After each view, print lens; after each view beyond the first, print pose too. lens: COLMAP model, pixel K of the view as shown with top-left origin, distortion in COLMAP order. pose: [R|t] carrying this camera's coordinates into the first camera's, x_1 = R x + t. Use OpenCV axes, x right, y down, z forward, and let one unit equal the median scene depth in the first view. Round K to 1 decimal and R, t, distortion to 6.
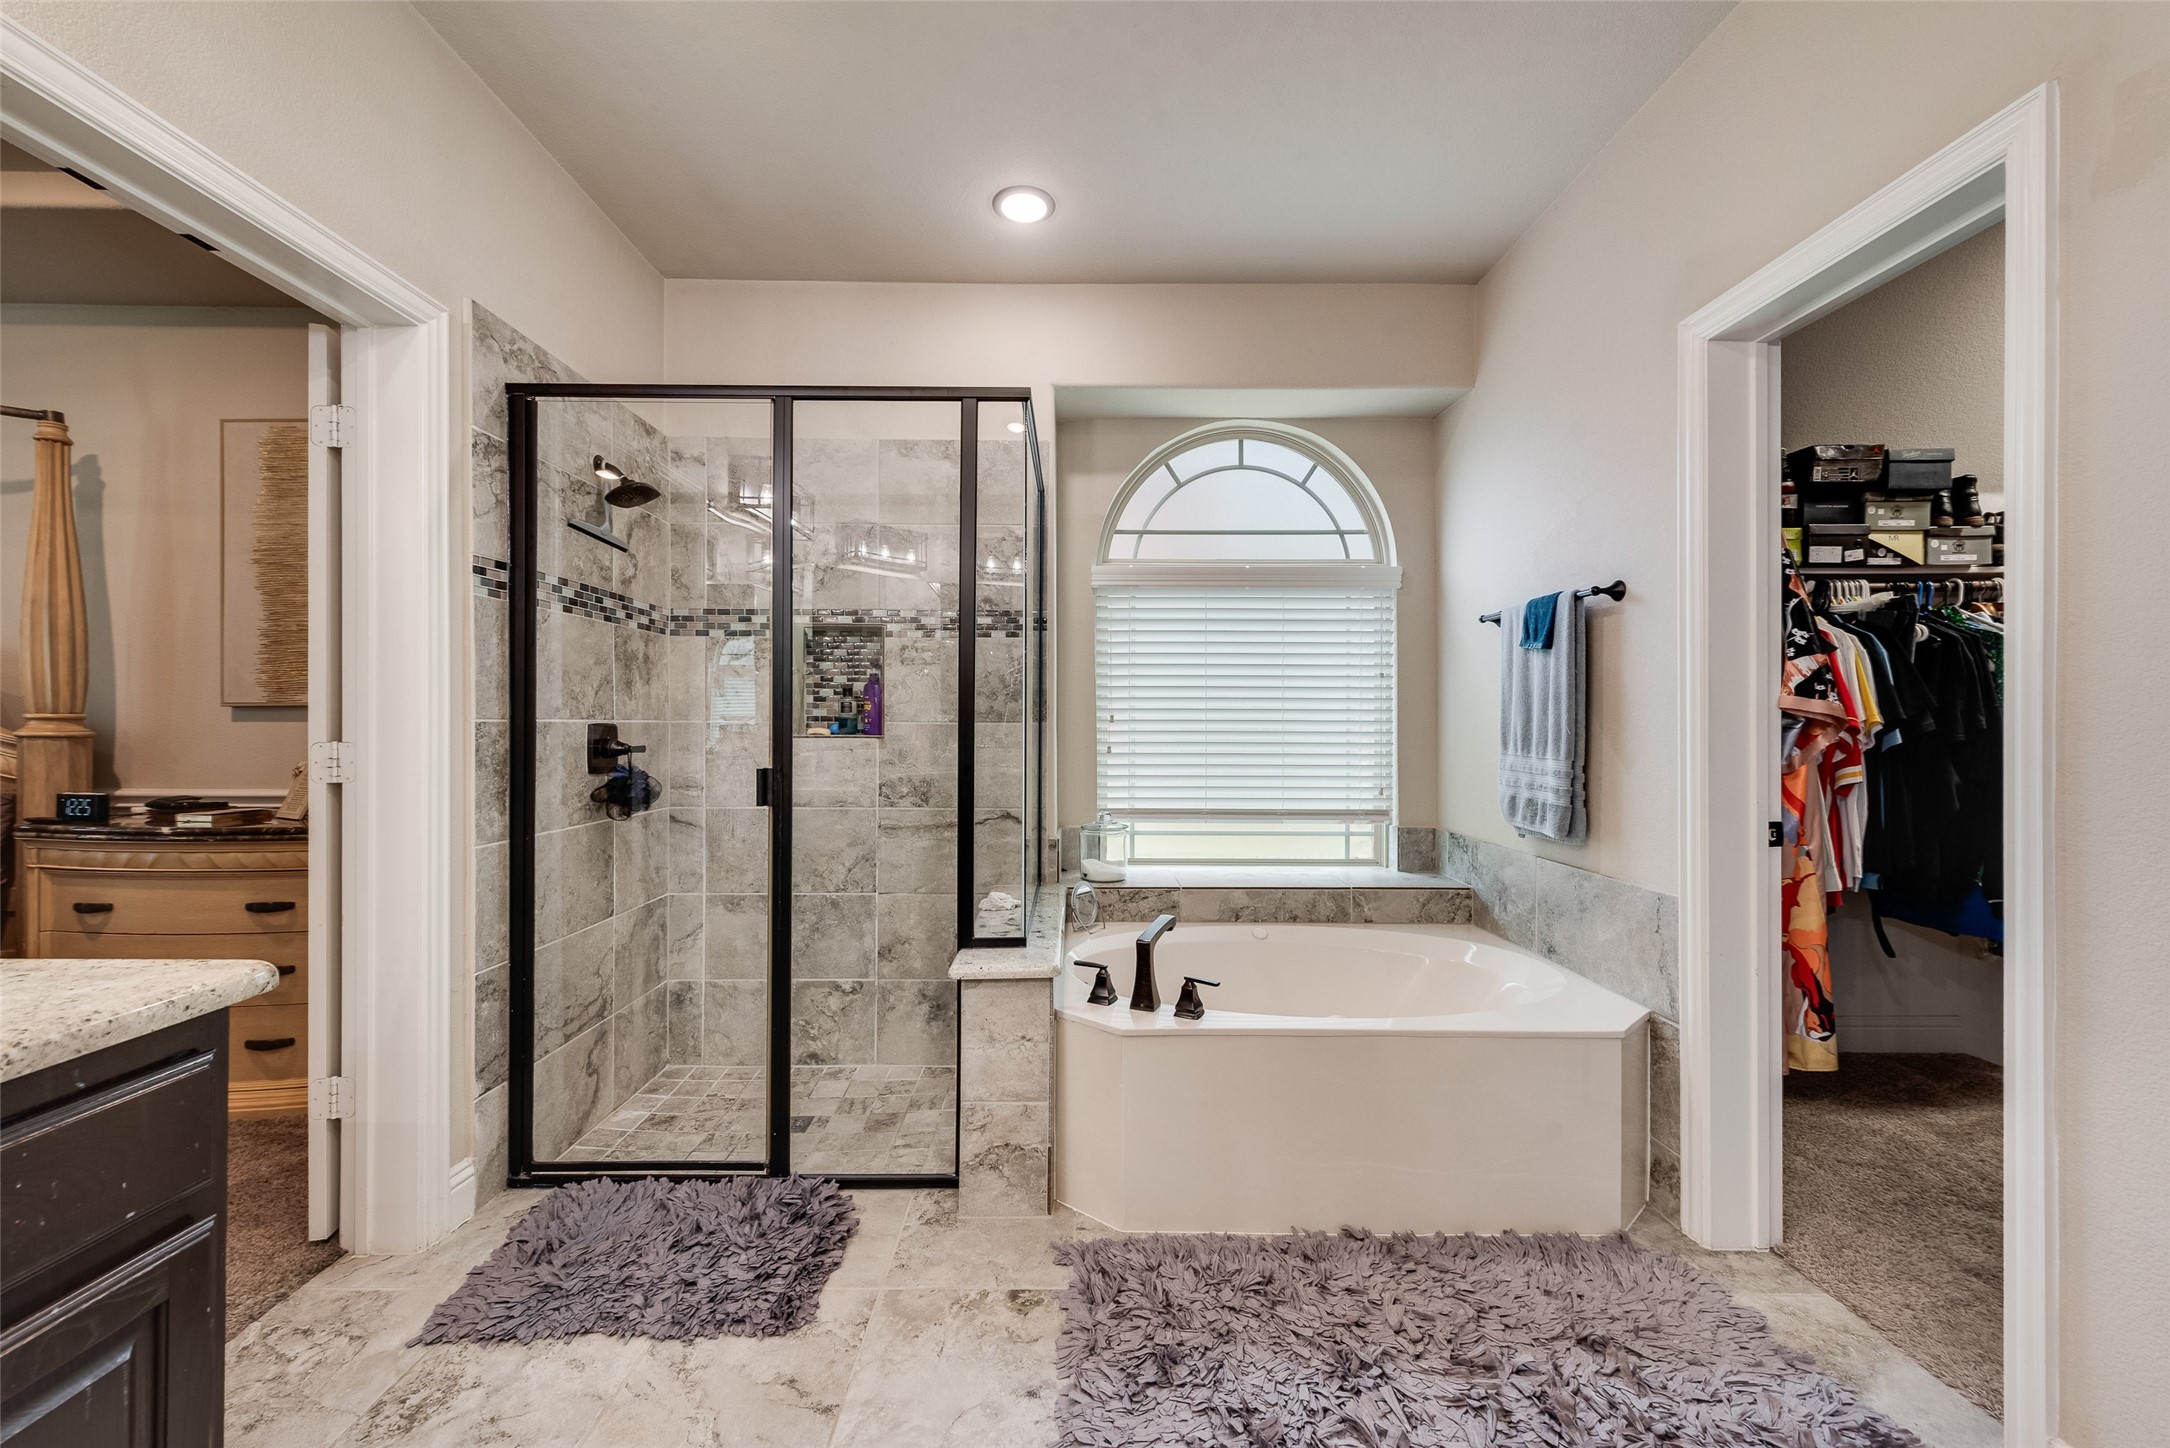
lens RADIAL K [[856.3, 0, 1079.2], [0, 856.3, 725.0], [0, 0, 1]] dist [0.013307, -0.000748]
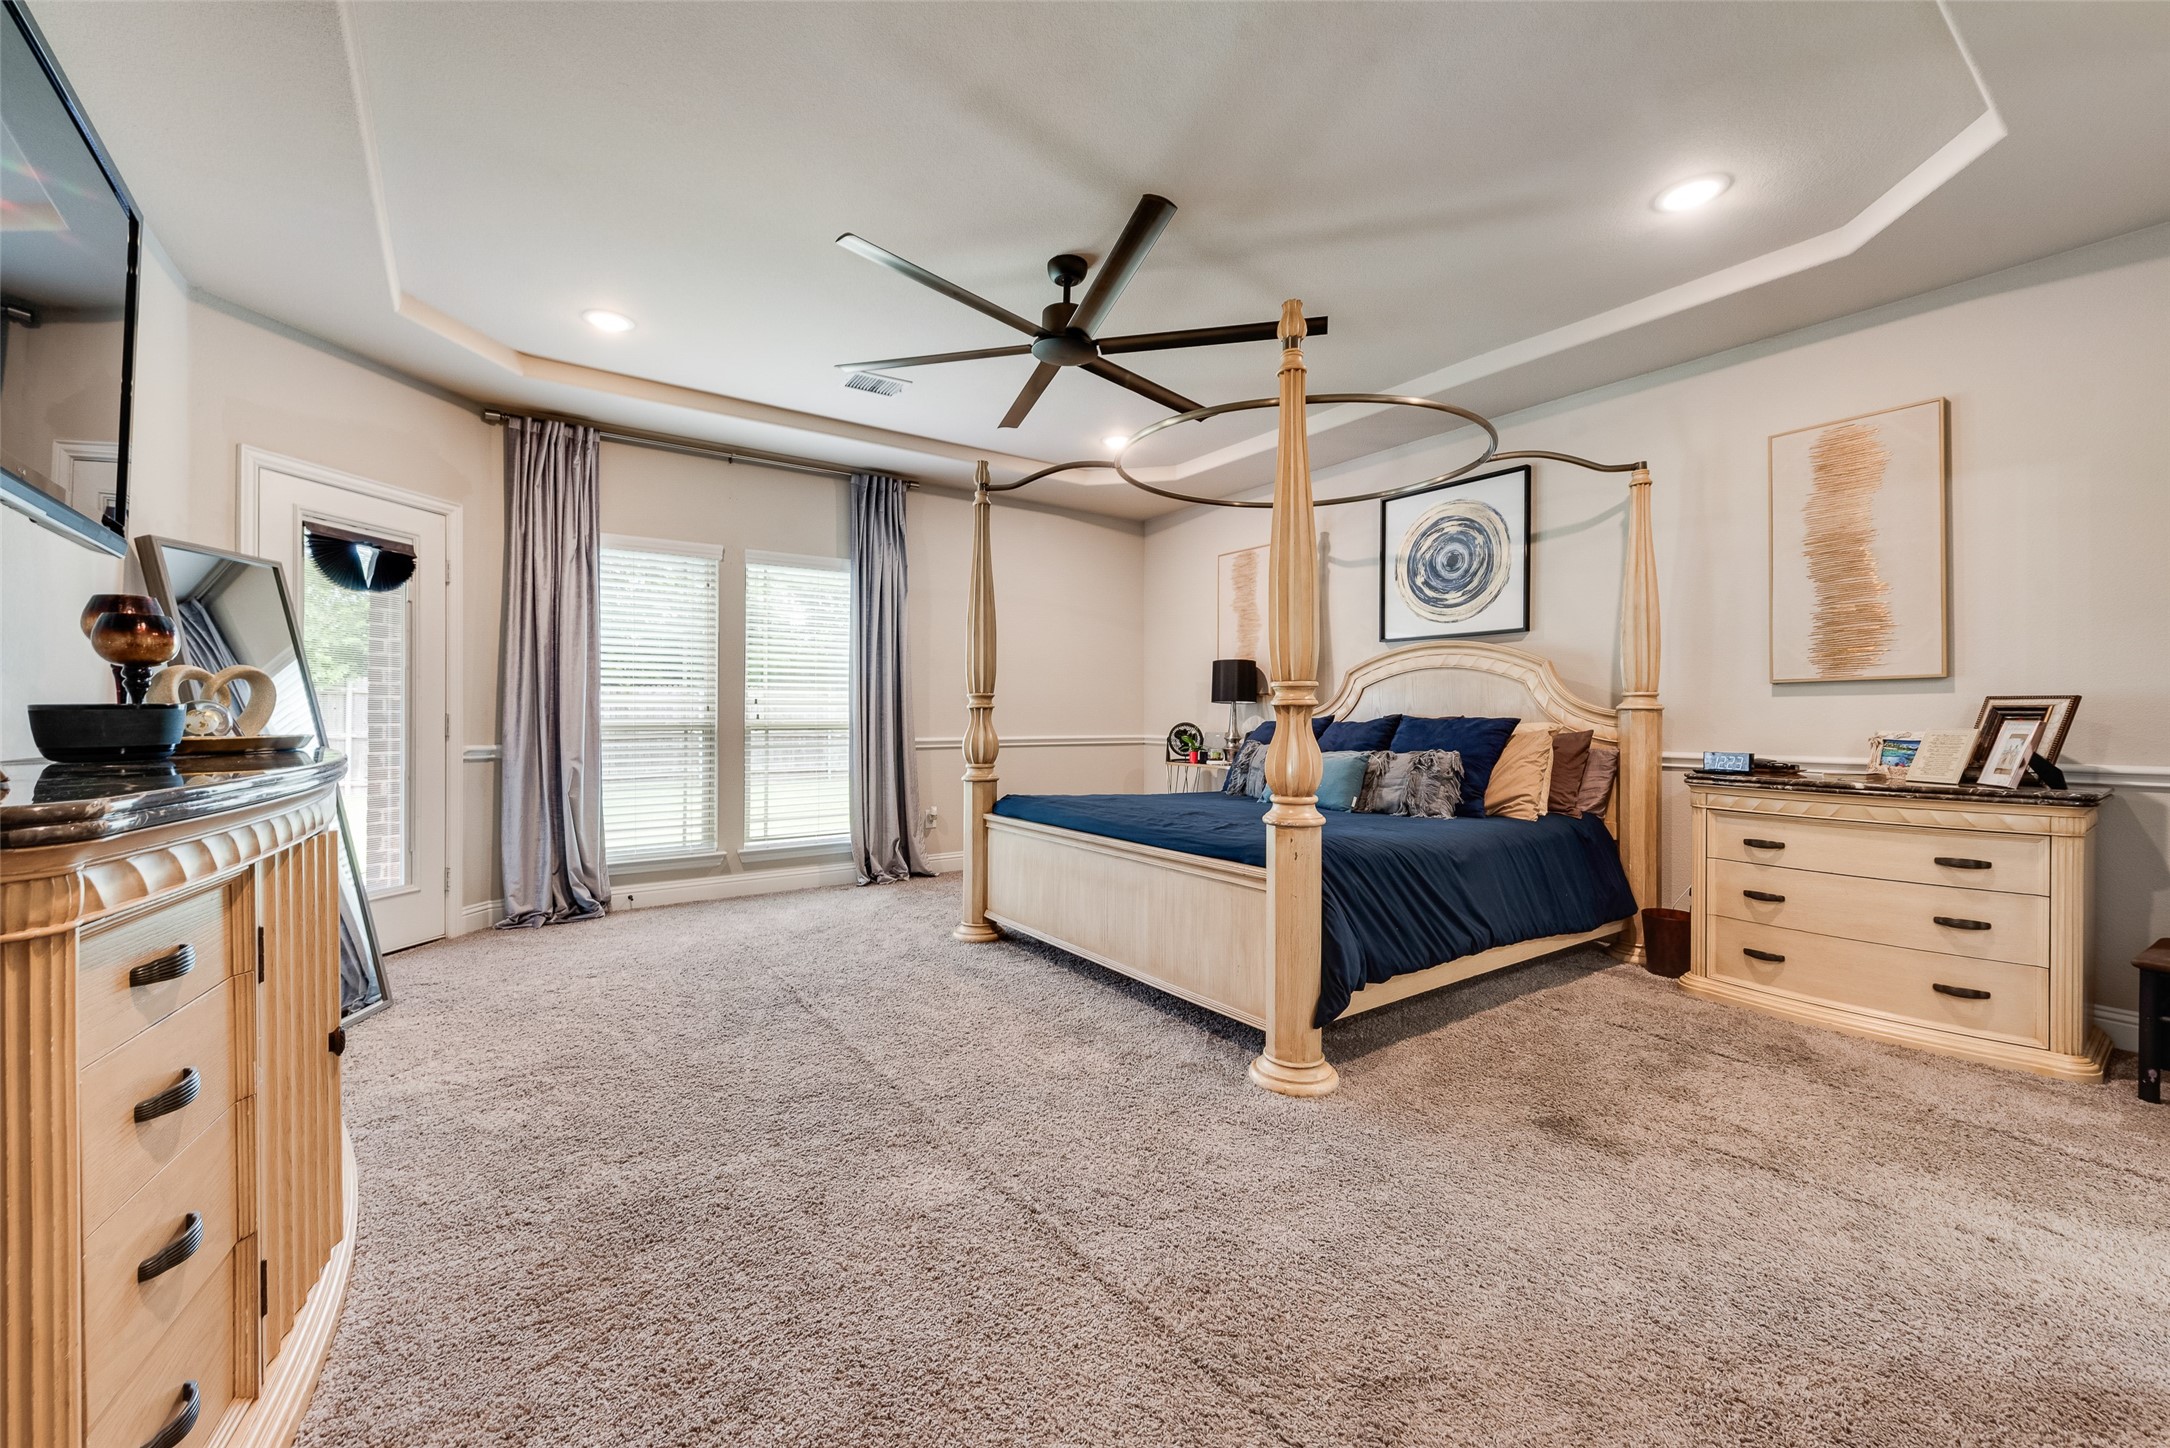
lens RADIAL K [[856.3, 0, 1085.3], [0, 856.3, 721.9], [0, 0, 1]] dist [0.013307, -0.000748]
pose [[0.586833, 0.003002, -0.809703, -0.775622], [0.000178, 0.999993, 0.003837, 0.034003], [0.809708, -0.002395, 0.586828, -0.554949]]
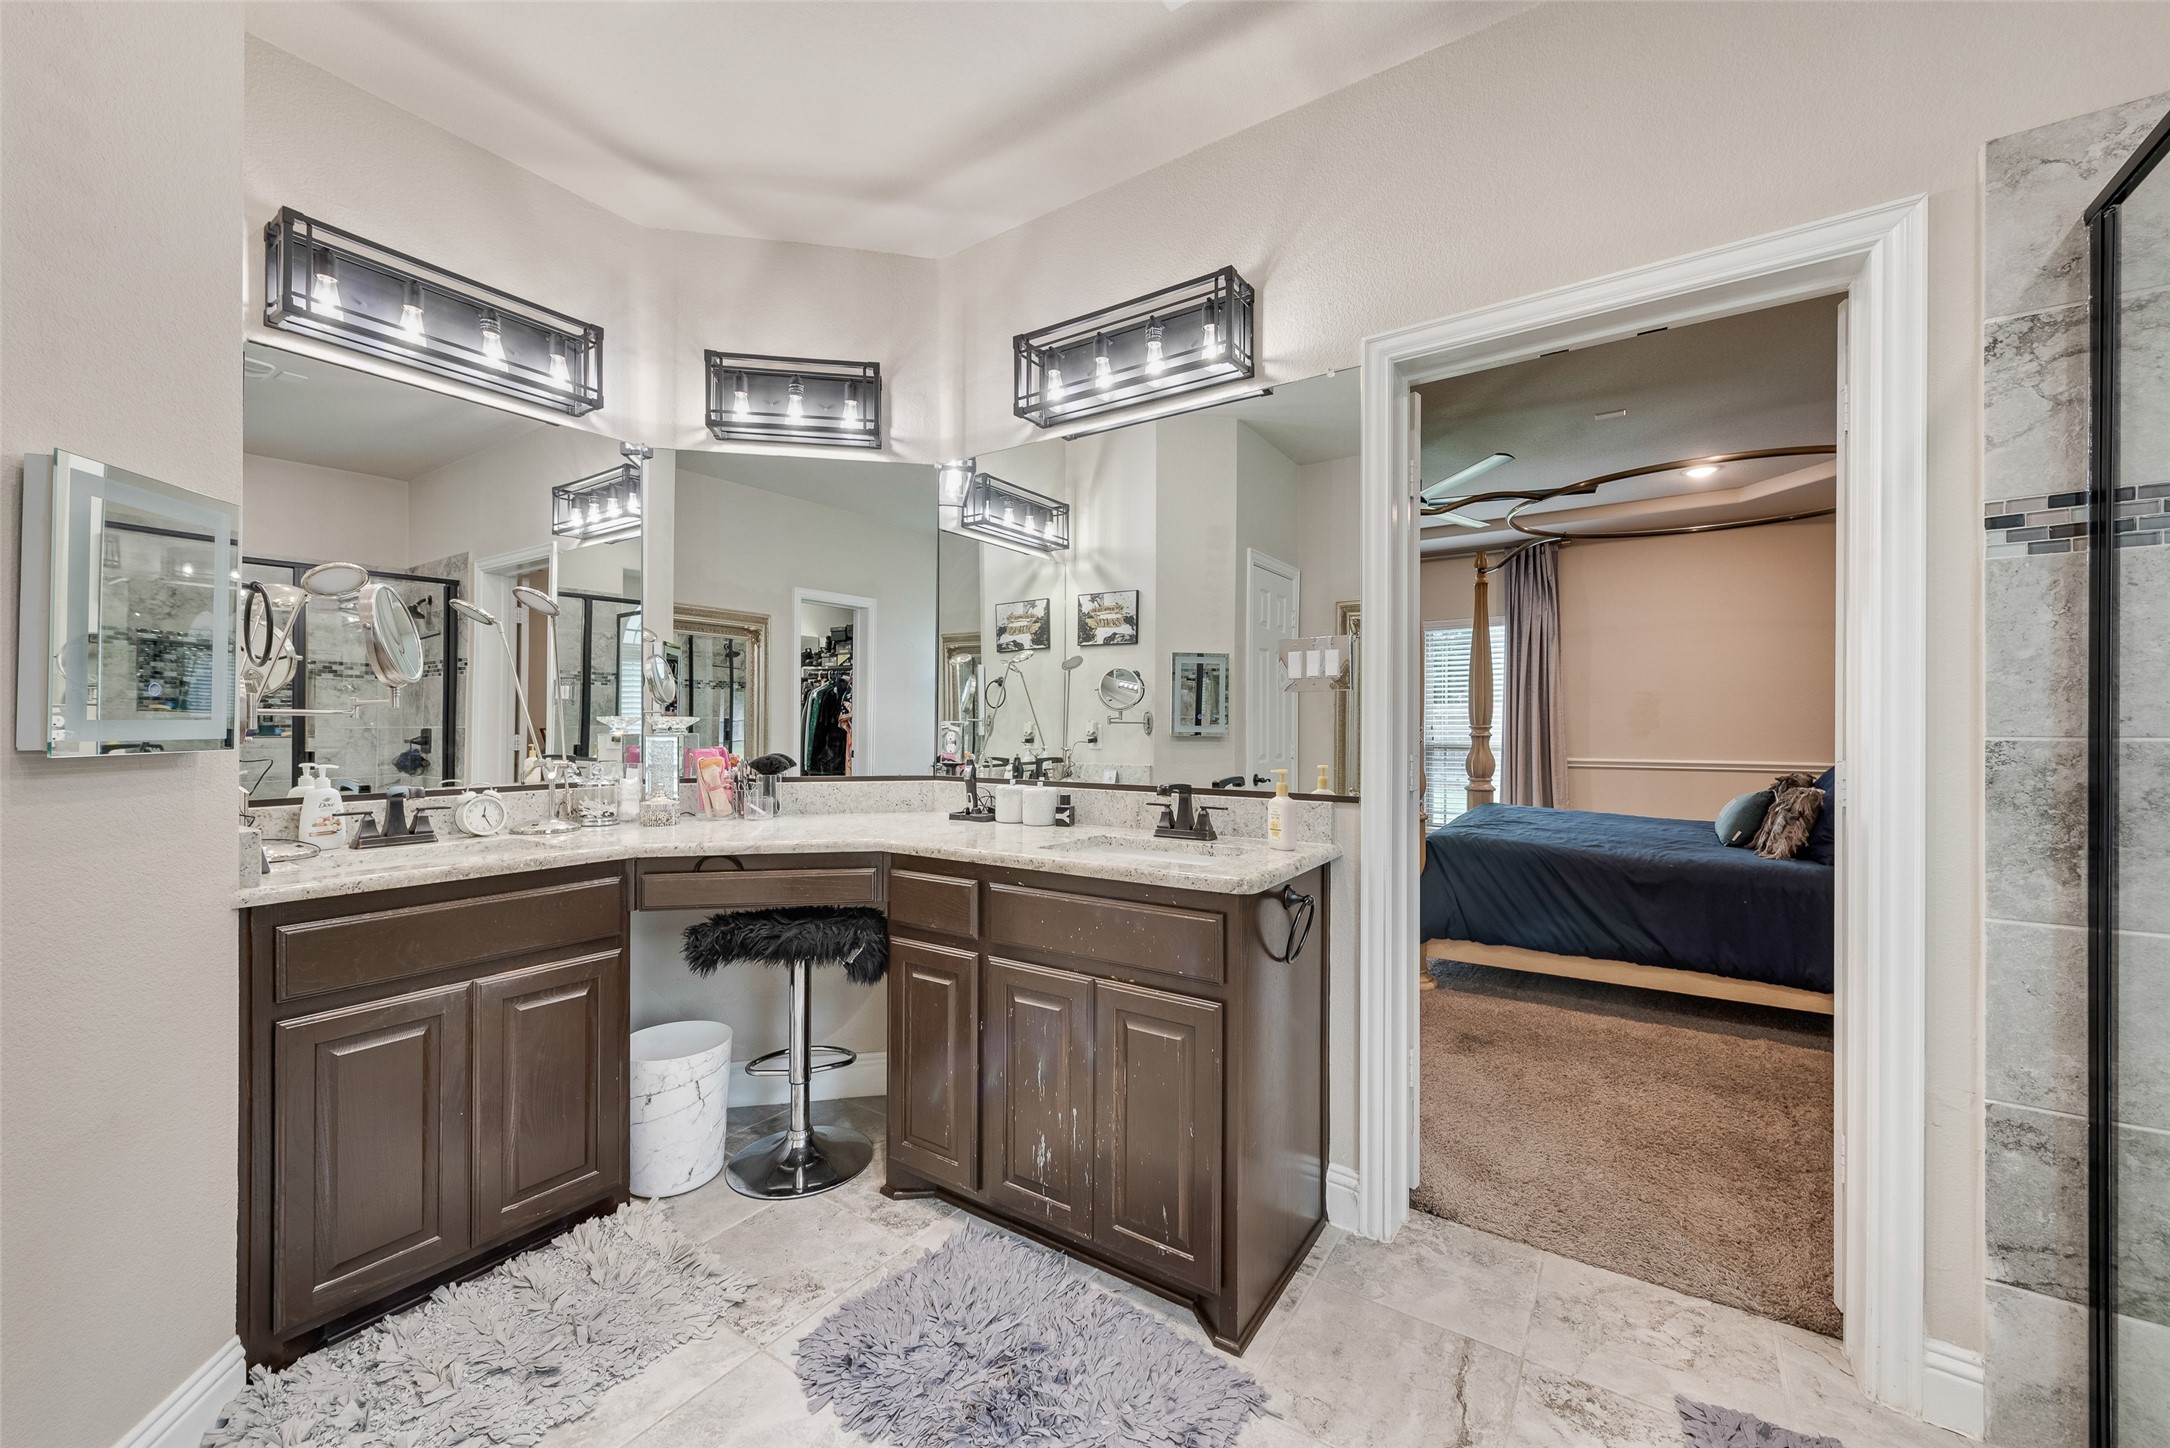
lens RADIAL K [[856.3, 0, 1082.0], [0, 856.3, 726.2], [0, 0, 1]] dist [0.013307, -0.000748]
pose [[-0.565234, -0.000295, -0.824931, 0.289110], [-0.001076, 0.999999, 0.000379, -0.014618], [0.824930, 0.001101, -0.565234, 0.763305]]
